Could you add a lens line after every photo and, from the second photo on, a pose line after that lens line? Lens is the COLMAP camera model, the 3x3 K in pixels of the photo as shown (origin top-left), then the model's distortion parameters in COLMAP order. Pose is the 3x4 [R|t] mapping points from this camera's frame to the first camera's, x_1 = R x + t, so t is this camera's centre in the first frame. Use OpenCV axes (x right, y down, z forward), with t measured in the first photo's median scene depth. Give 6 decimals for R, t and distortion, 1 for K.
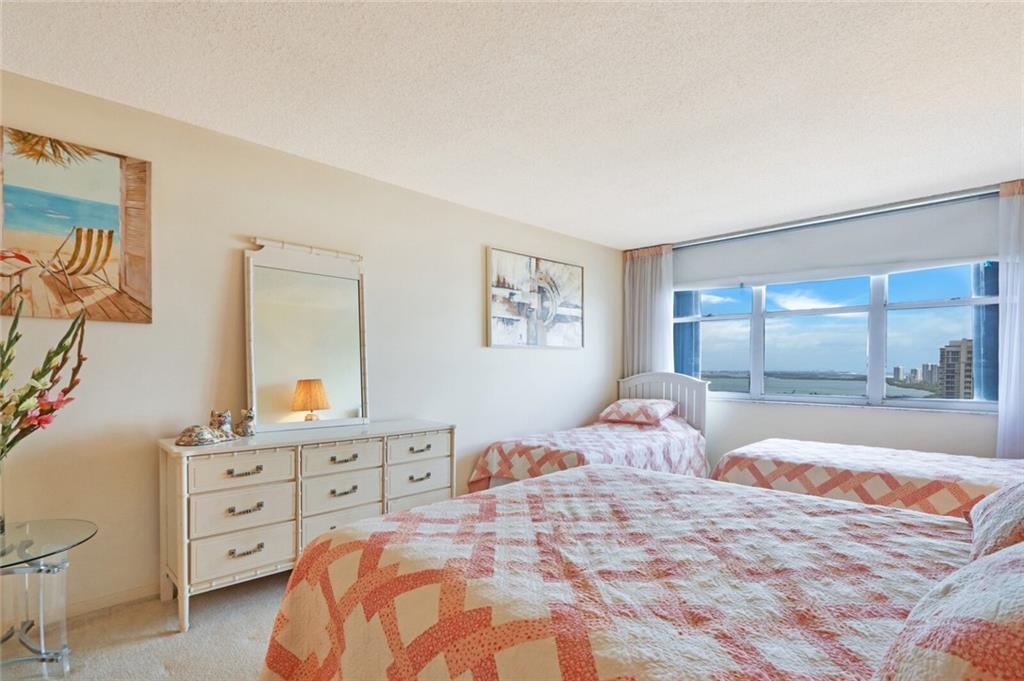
lens RADIAL K [[494.0, 0, 512.5], [0, 494.0, 373.9], [0, 0, 1]] dist [-0.016979, 0.000699]
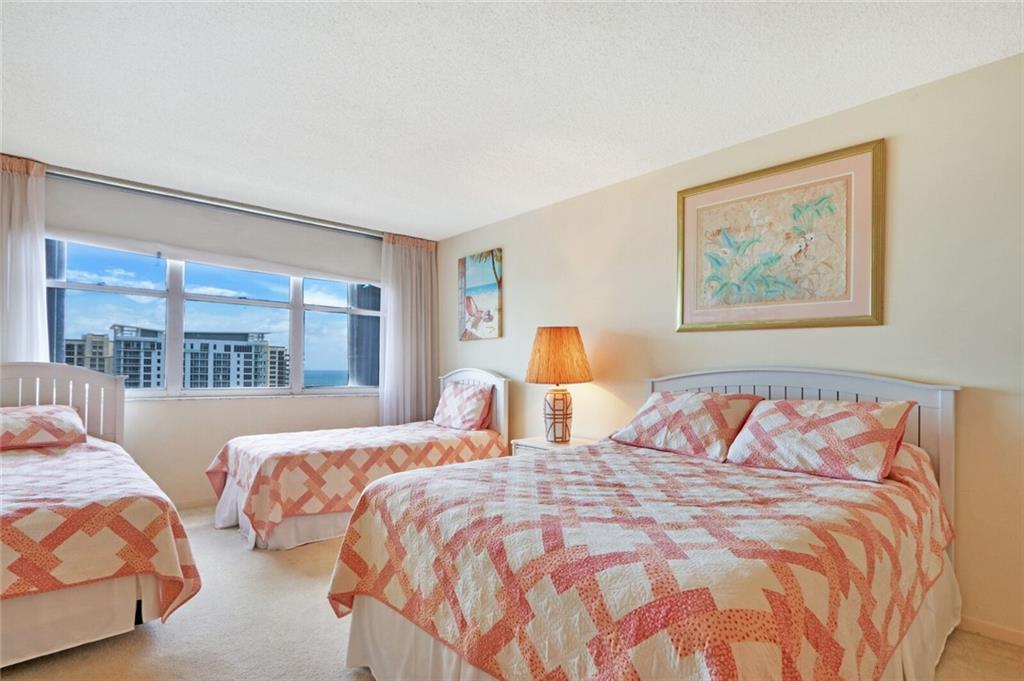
lens RADIAL K [[514.2, 0, 513.4], [0, 514.2, 357.4], [0, 0, 1]] dist [-0.016813, 0.000899]
pose [[0.057334, 0.021217, 0.998130, -0.389232], [-0.000116, 0.999774, -0.021245, 0.005485], [-0.998355, 0.001102, 0.057324, 0.451514]]
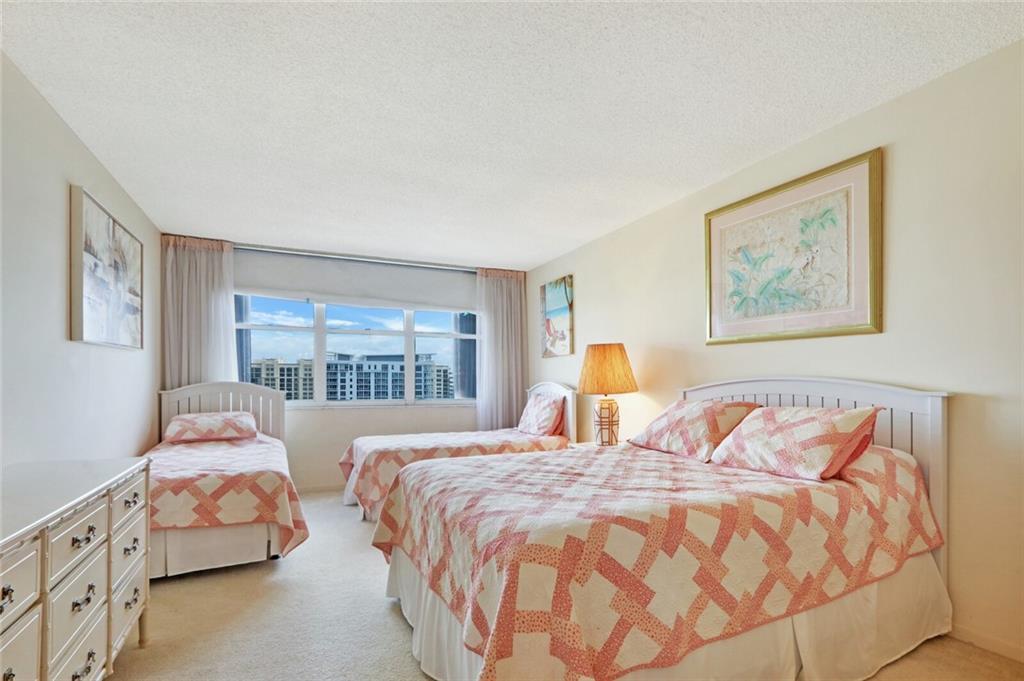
lens RADIAL K [[494.0, 0, 512.5], [0, 494.0, 373.9], [0, 0, 1]] dist [-0.016979, 0.000699]
pose [[0.342696, 0.014474, 0.939335, -0.464043], [0.013318, 0.999706, -0.020263, 0.009483], [-0.939352, 0.019454, 0.342403, 0.258954]]
